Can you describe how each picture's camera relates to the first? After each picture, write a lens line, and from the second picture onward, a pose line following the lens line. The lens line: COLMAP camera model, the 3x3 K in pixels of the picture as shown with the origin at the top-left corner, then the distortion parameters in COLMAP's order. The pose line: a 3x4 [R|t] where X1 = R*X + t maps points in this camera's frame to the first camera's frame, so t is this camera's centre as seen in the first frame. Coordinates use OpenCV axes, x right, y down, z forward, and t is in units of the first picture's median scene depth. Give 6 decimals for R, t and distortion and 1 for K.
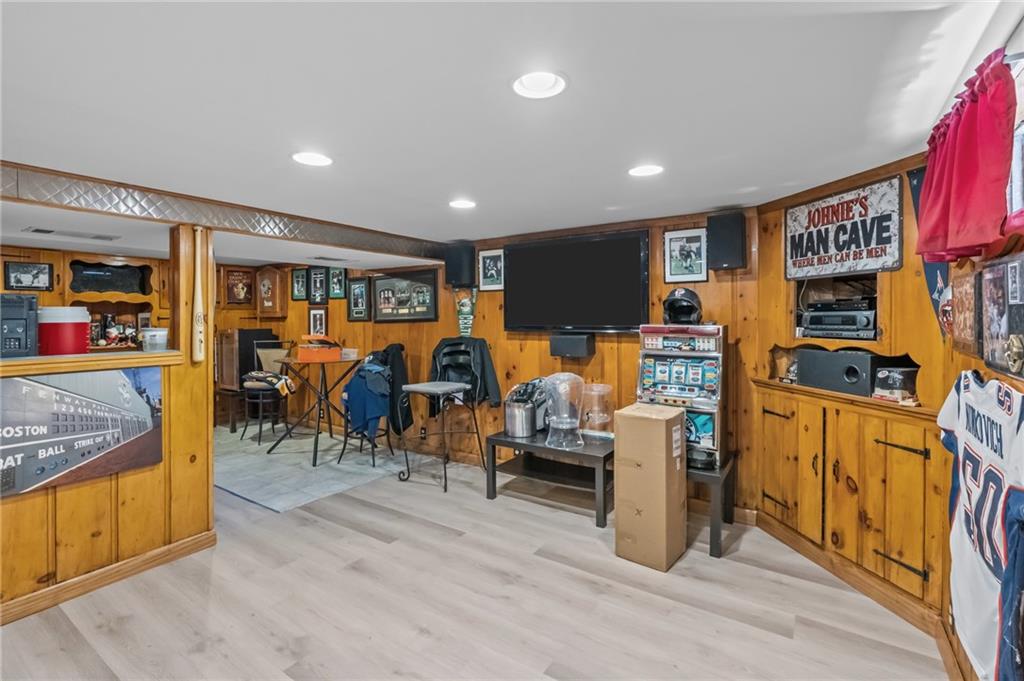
lens RADIAL K [[467.9, 0, 500.3], [0, 467.9, 320.1], [0, 0, 1]] dist [-0.011938, 0.004489]
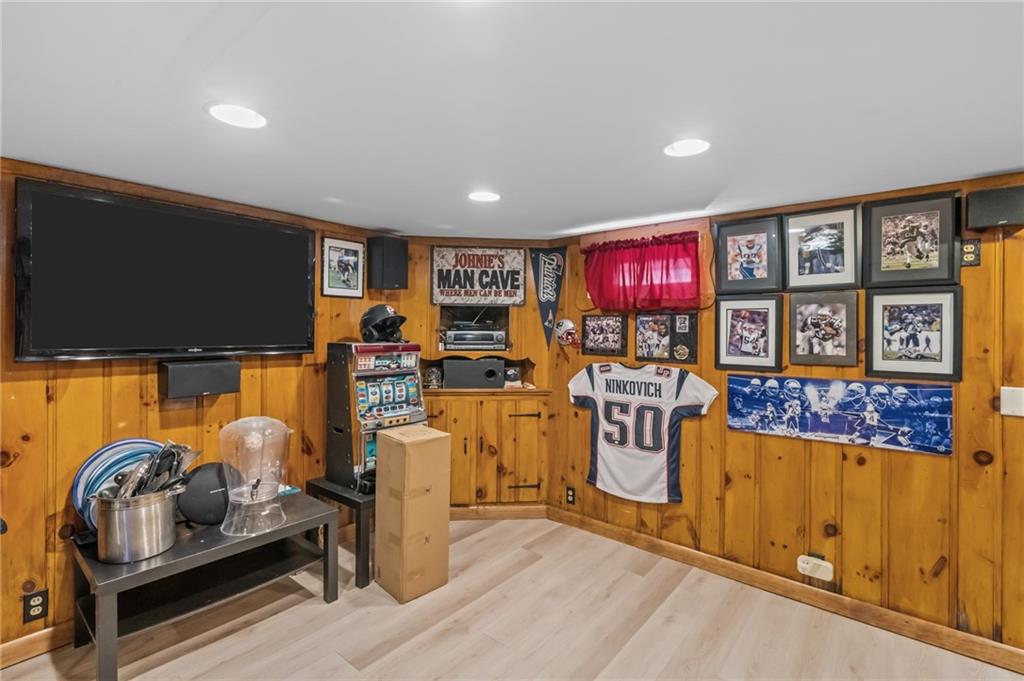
lens RADIAL K [[467.9, 0, 515.4], [0, 467.9, 331.9], [0, 0, 1]] dist [-0.011938, 0.004489]
pose [[0.086641, 0.003670, 0.996233, -0.662578], [-0.002374, 0.999991, -0.003477, -0.011384], [-0.996237, -0.002064, 0.086649, 0.760512]]
